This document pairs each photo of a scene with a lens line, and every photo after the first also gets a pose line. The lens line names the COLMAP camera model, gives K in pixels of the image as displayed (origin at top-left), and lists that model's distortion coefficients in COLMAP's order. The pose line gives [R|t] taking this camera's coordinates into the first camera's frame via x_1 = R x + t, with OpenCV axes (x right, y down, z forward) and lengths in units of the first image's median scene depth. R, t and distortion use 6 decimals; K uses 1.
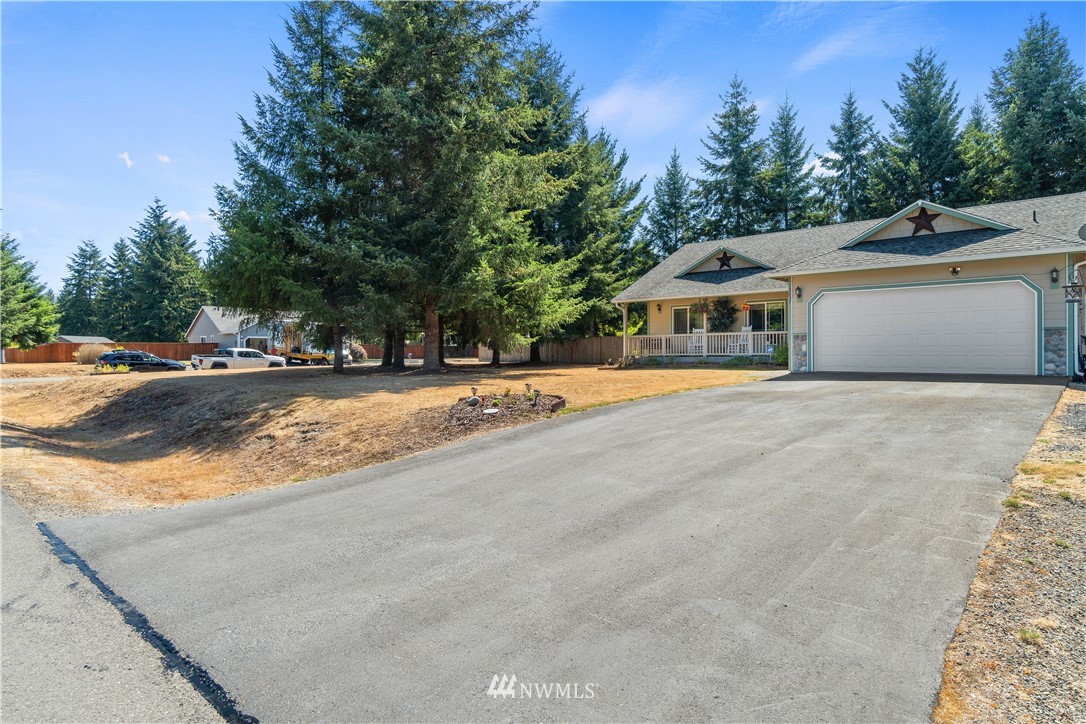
lens RADIAL K [[629.0, 0, 543.5], [0, 629.0, 358.8], [0, 0, 1]] dist [-0.011745, 0.005820]
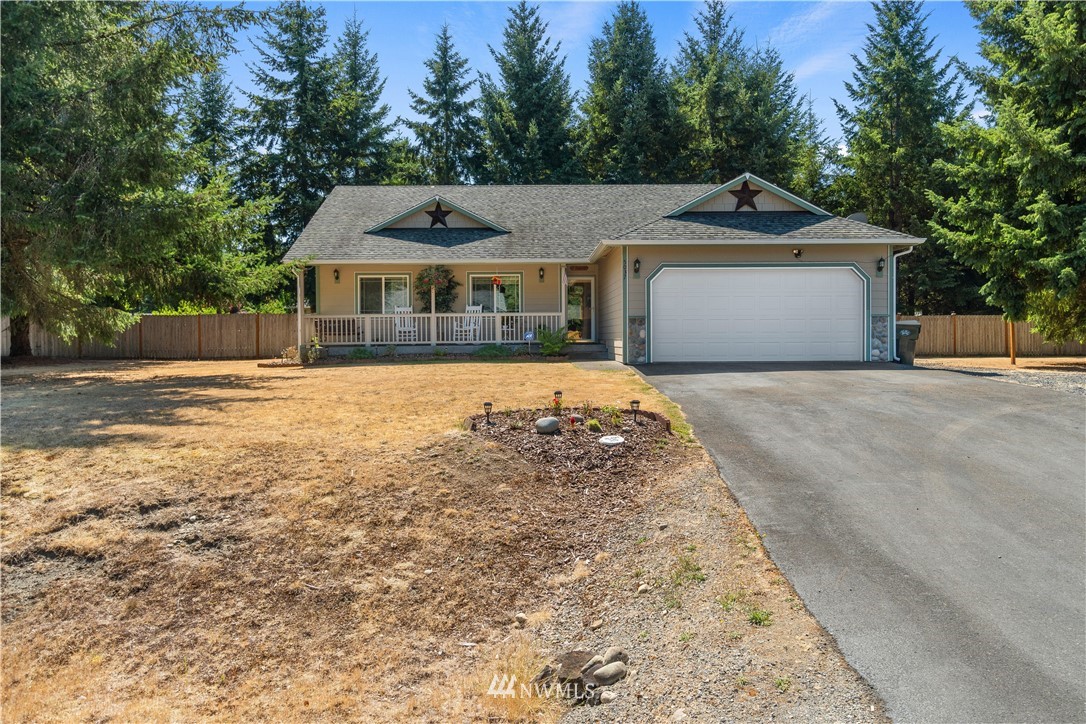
lens RADIAL K [[833.2, 0, 529.7], [0, 833.2, 353.0], [0, 0, 1]] dist [-0.004428, -0.000816]
pose [[0.745589, -0.012317, 0.666292, -0.286299], [0.008678, 0.999924, 0.008773, -0.002022], [-0.666350, -0.000759, 0.745639, 0.190820]]
